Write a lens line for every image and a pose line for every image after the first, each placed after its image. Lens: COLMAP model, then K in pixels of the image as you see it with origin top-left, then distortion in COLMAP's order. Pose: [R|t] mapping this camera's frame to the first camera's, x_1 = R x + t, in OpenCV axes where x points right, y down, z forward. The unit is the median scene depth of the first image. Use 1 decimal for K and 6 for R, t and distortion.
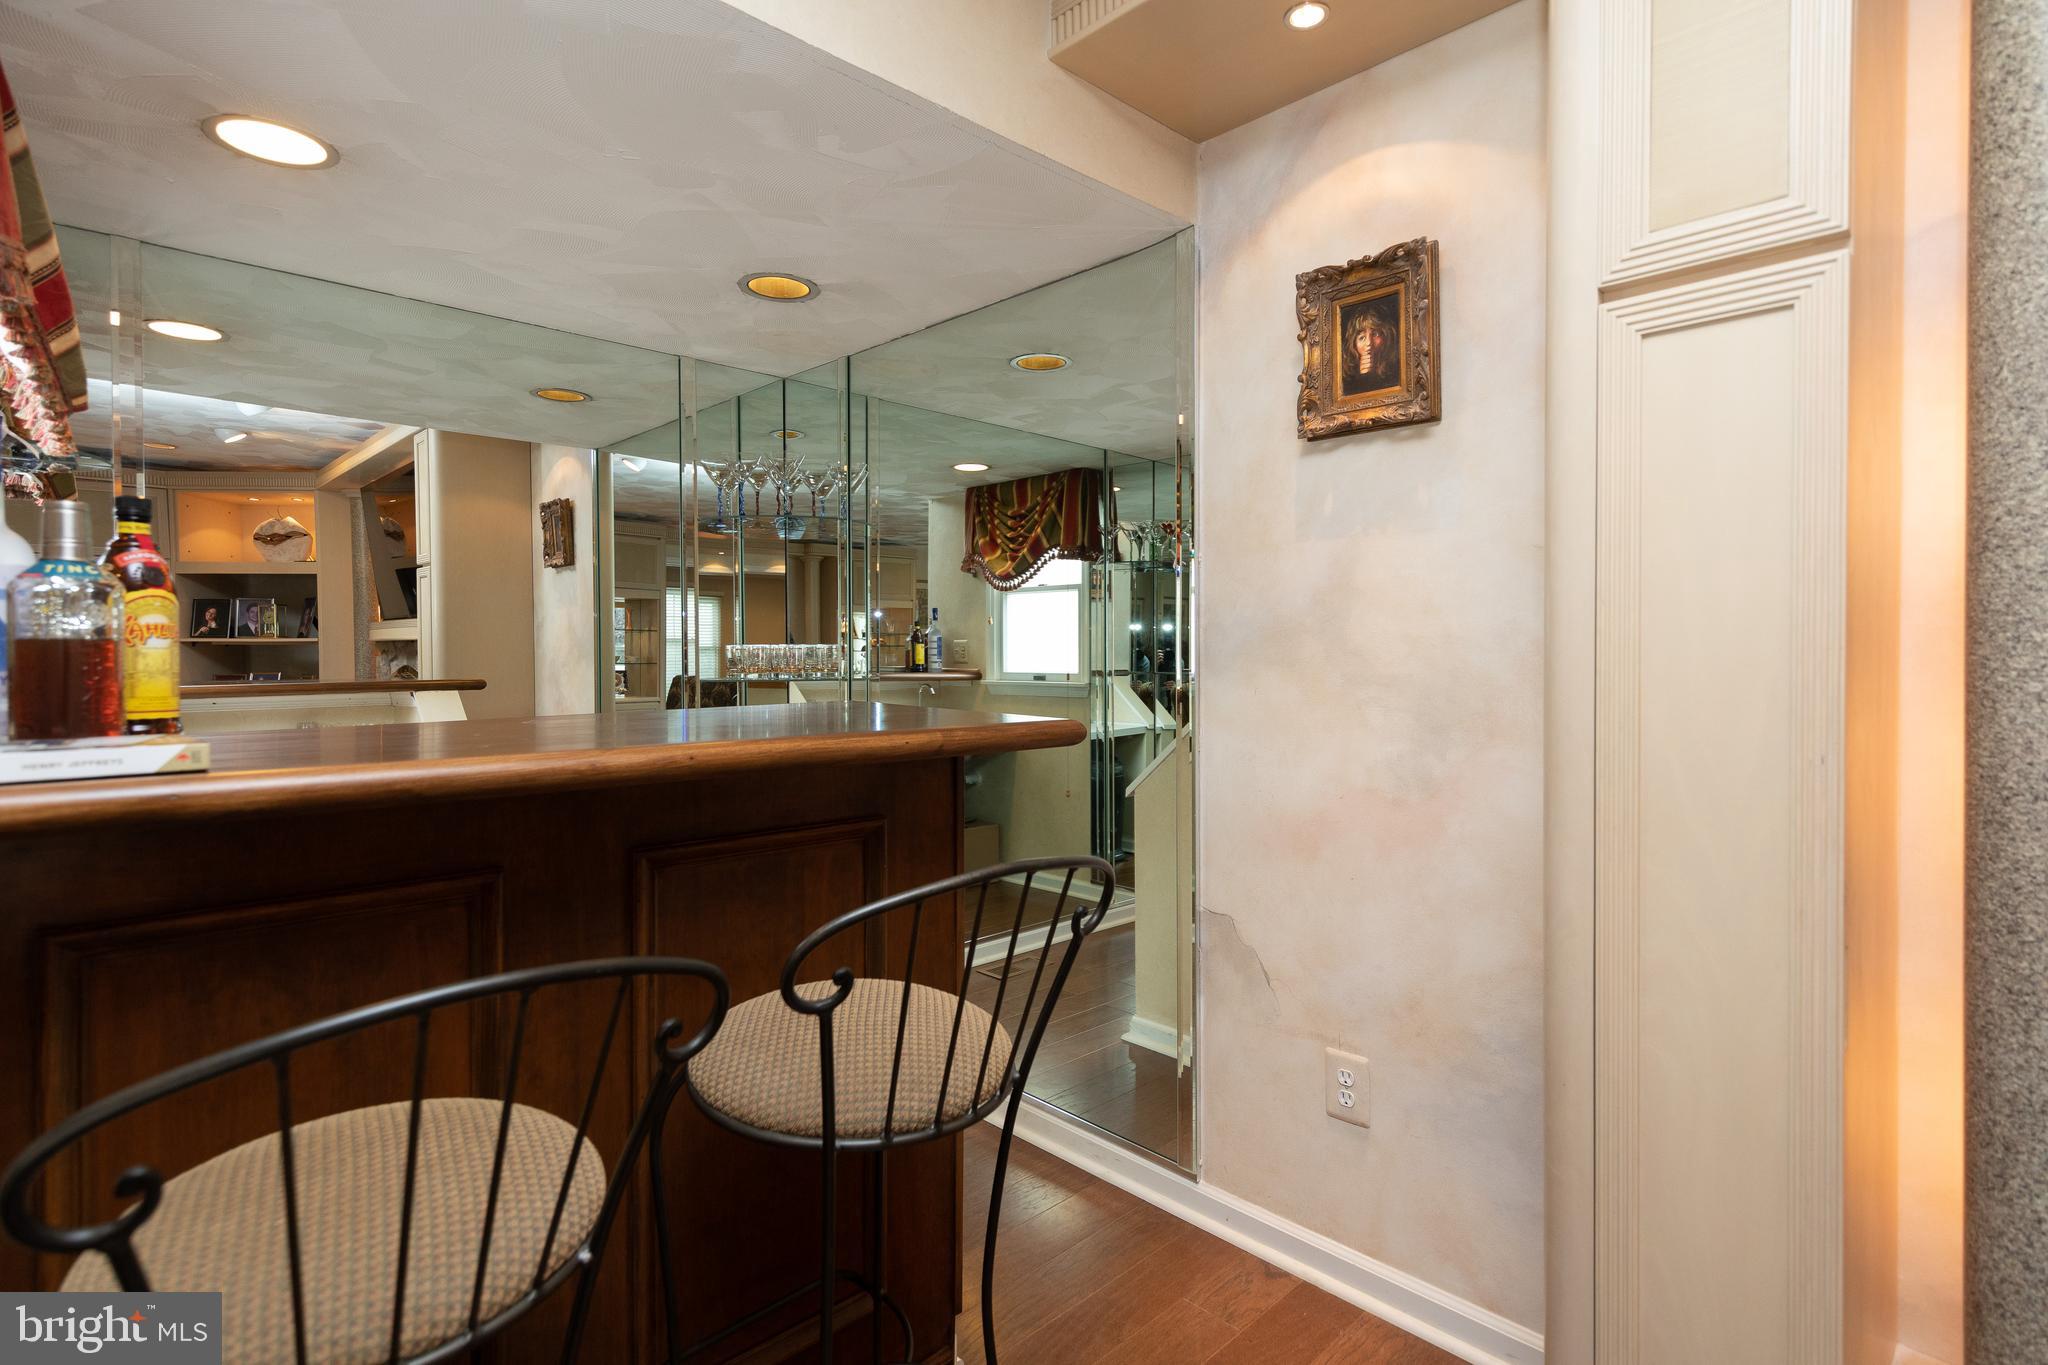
lens RADIAL K [[1031.0, 0, 1026.2], [0, 1031.0, 670.6], [0, 0, 1]] dist [0.007553, 0.000586]
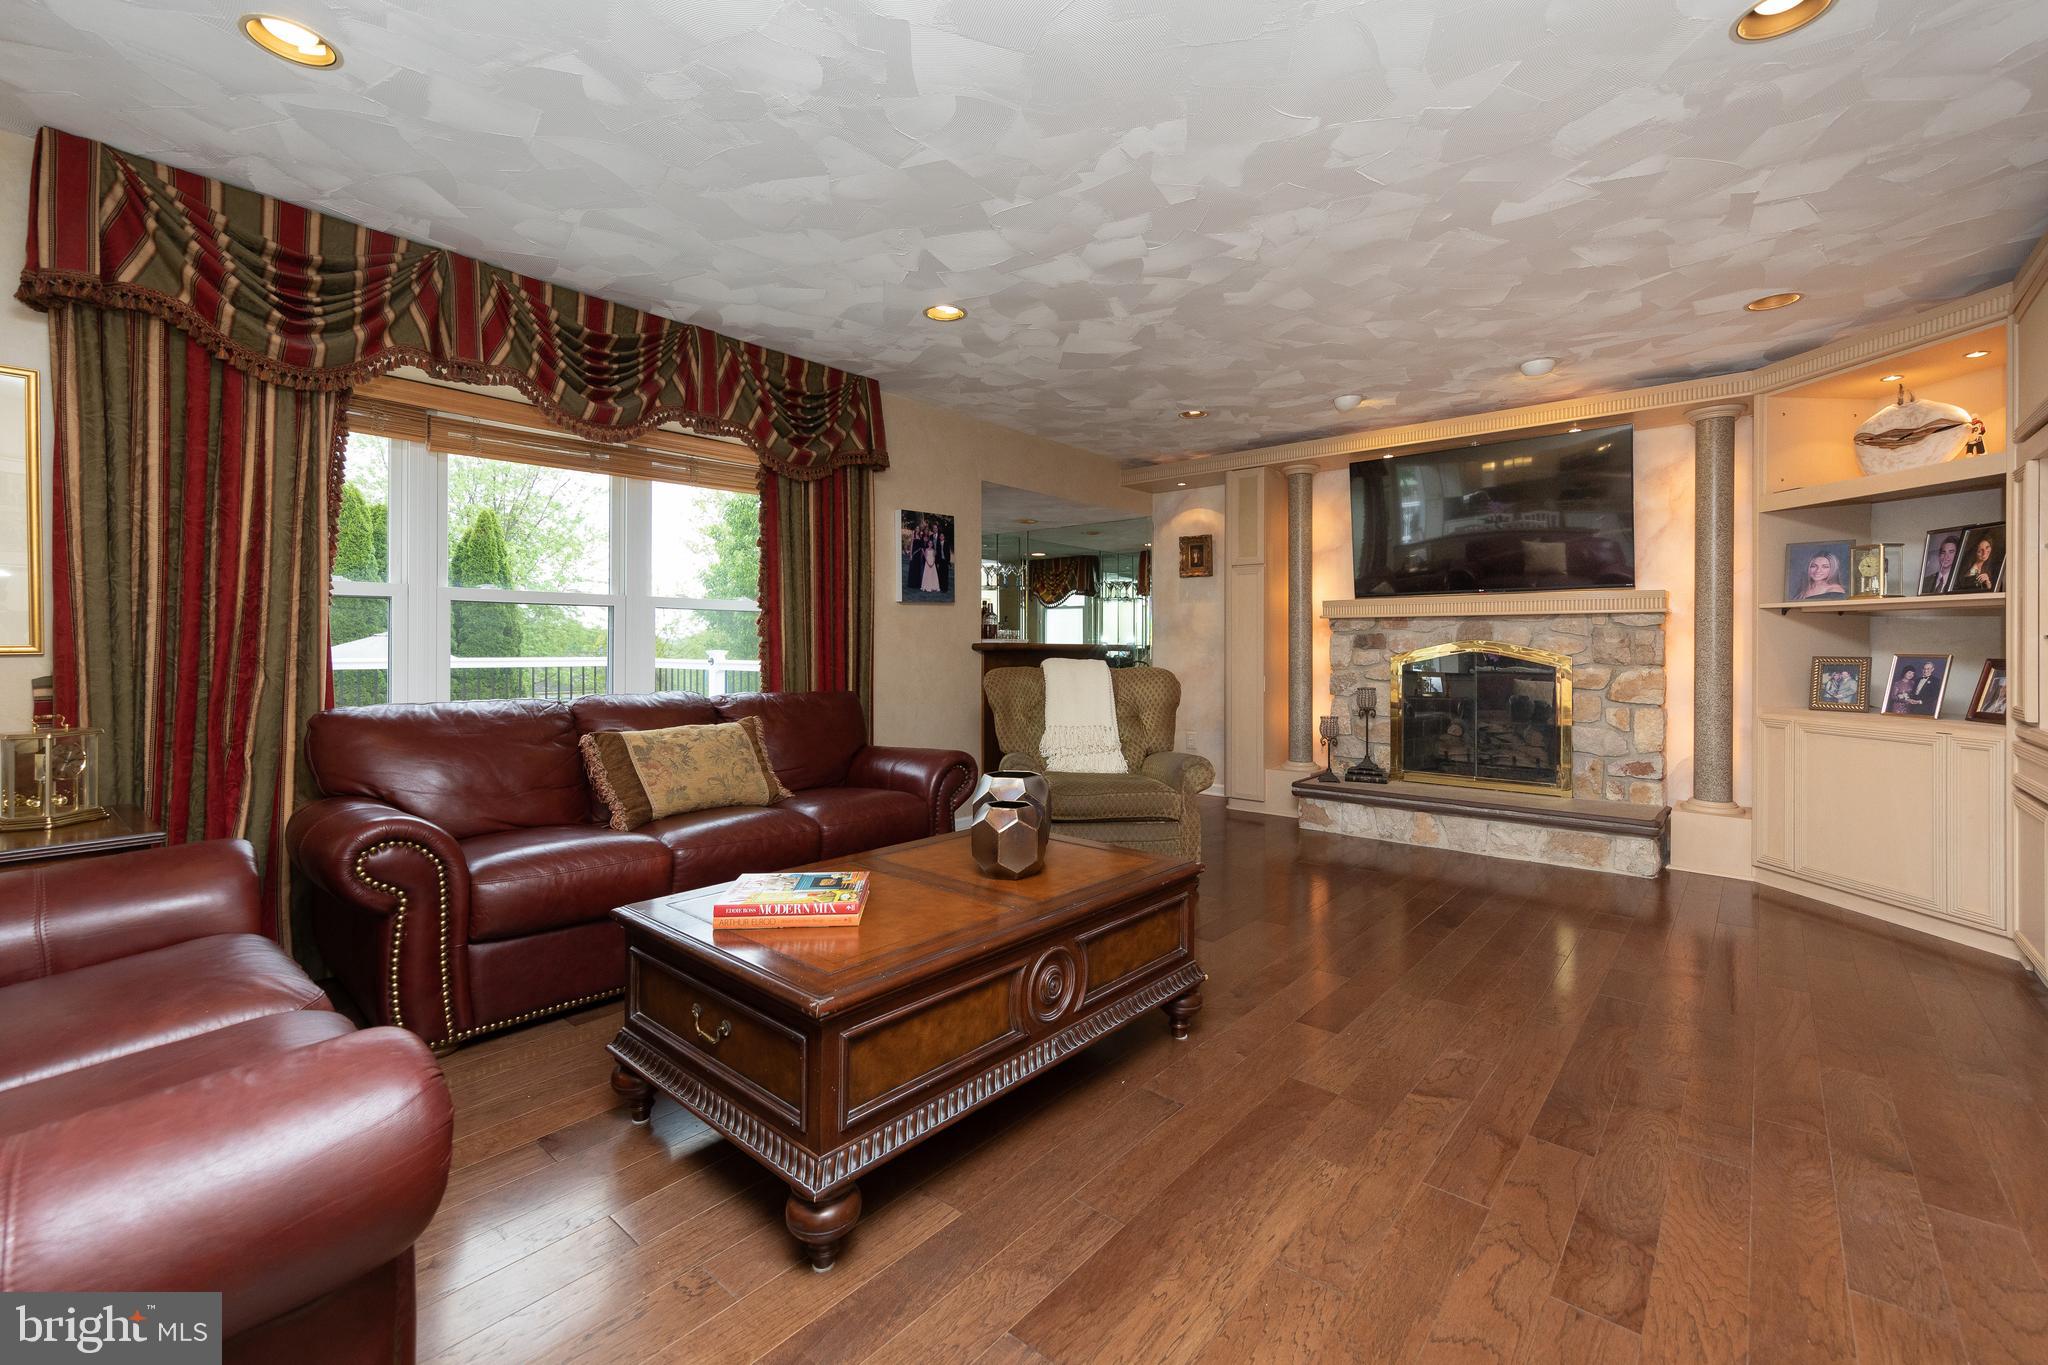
lens RADIAL K [[843.0, 0, 1035.4], [0, 843.0, 643.9], [0, 0, 1]] dist [-0.000783, -0.000067]
pose [[0.995438, 0.008535, 0.095026, -0.553491], [-0.006472, 0.999737, -0.022001, 0.100419], [-0.095189, 0.021286, 0.995232, -2.017649]]
